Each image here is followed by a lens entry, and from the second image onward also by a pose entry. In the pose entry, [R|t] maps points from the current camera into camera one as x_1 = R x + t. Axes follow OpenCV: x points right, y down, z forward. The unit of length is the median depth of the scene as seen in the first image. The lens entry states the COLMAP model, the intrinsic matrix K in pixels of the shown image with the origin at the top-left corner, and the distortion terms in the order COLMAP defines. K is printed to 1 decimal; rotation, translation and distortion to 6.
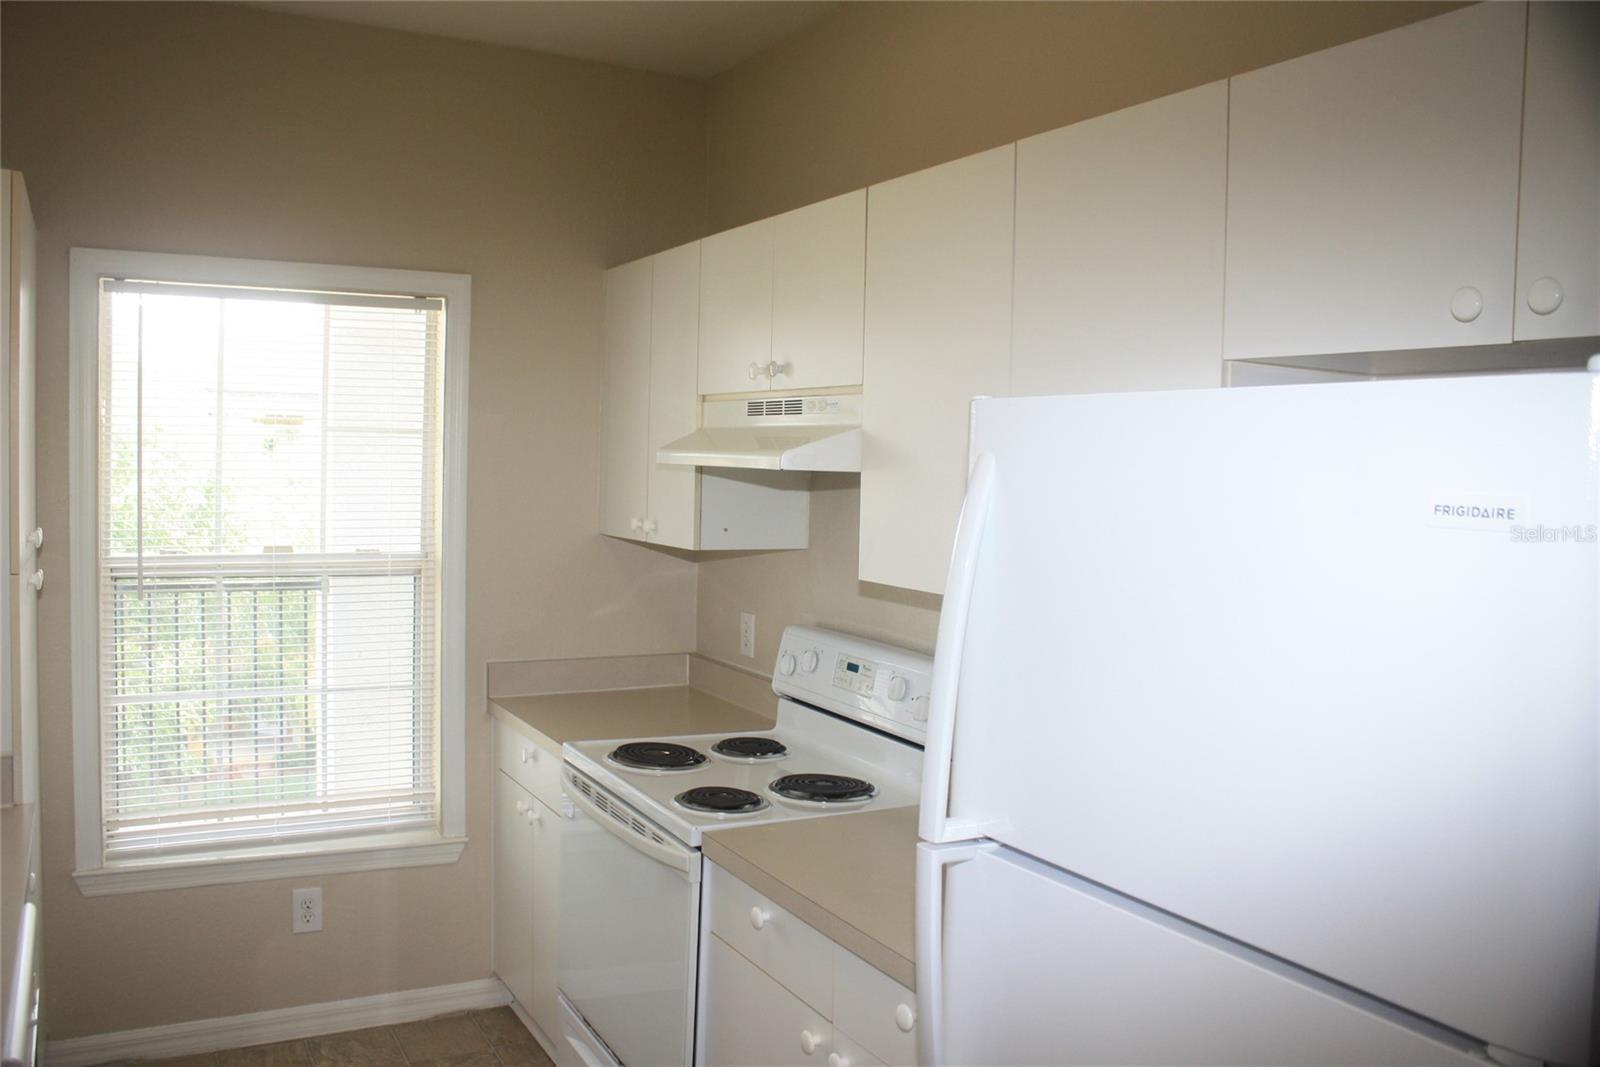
lens RADIAL K [[1357.1, 0, 796.8], [0, 1357.1, 524.5], [0, 0, 1]] dist [-0.156063, 0.123275]
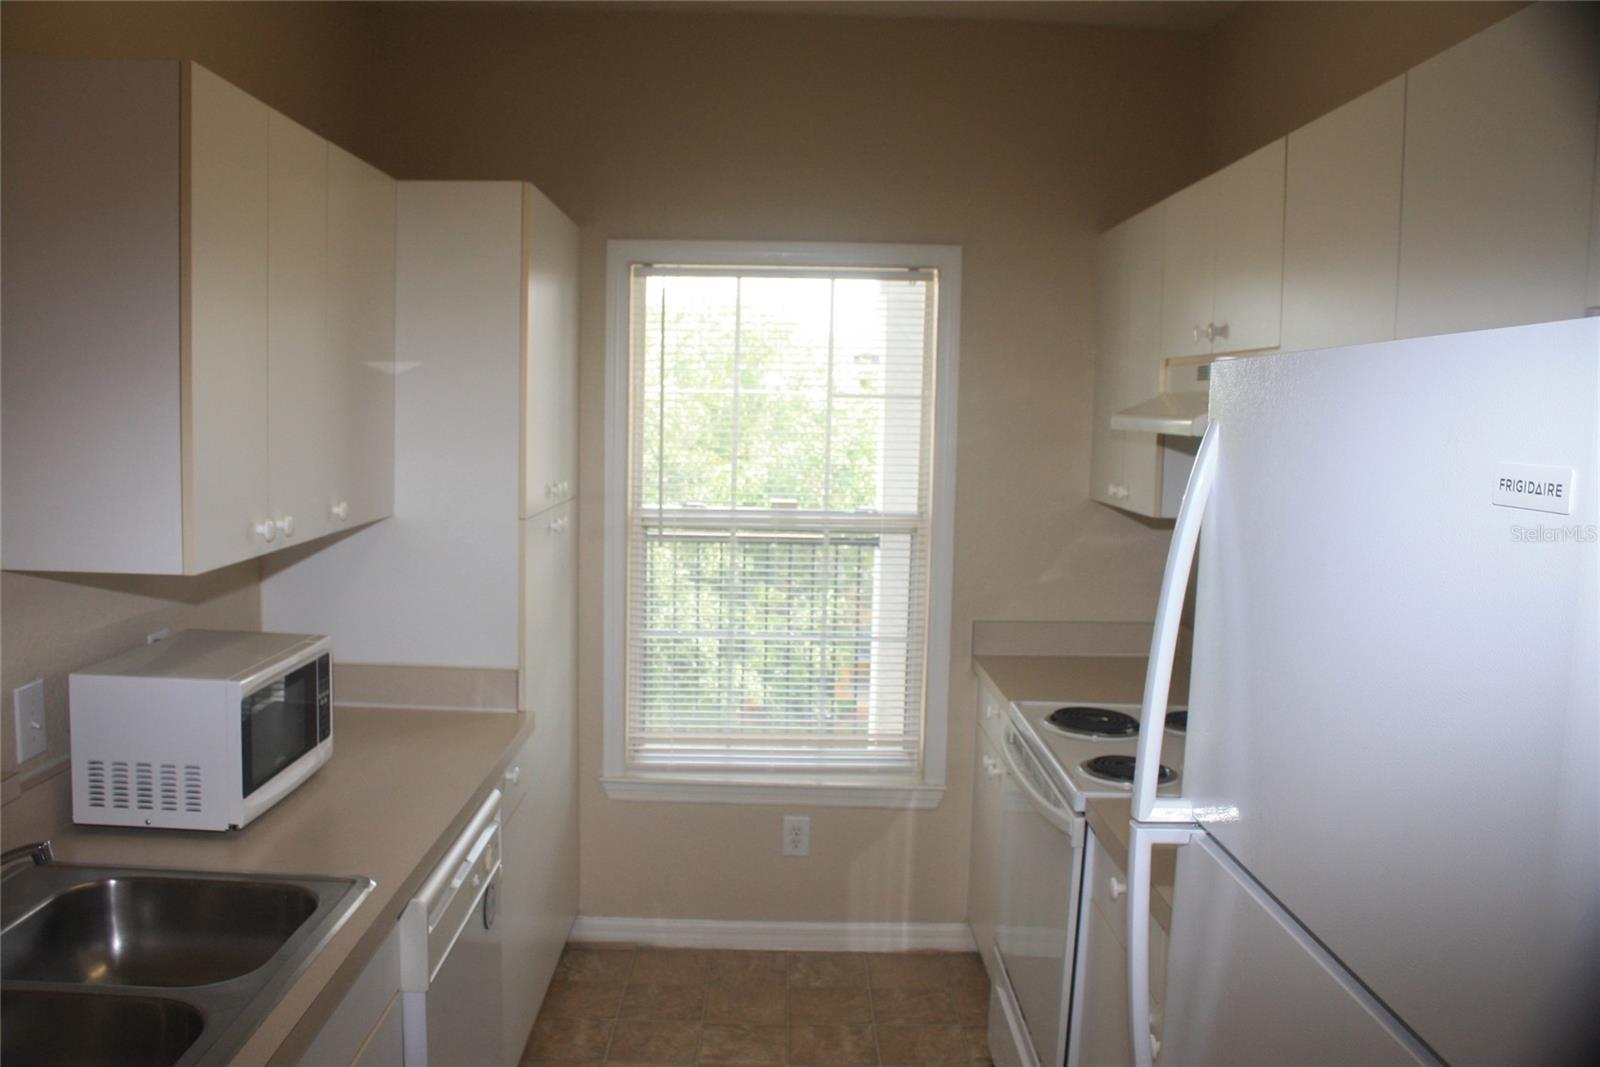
lens RADIAL K [[1357.1, 0, 805.0], [0, 1357.1, 529.0], [0, 0, 1]] dist [-0.156063, 0.123275]
pose [[0.884836, 0.035078, -0.464581, 0.146155], [-0.021677, 0.999181, 0.034157, -0.000502], [0.465399, -0.020152, 0.884872, 0.019426]]
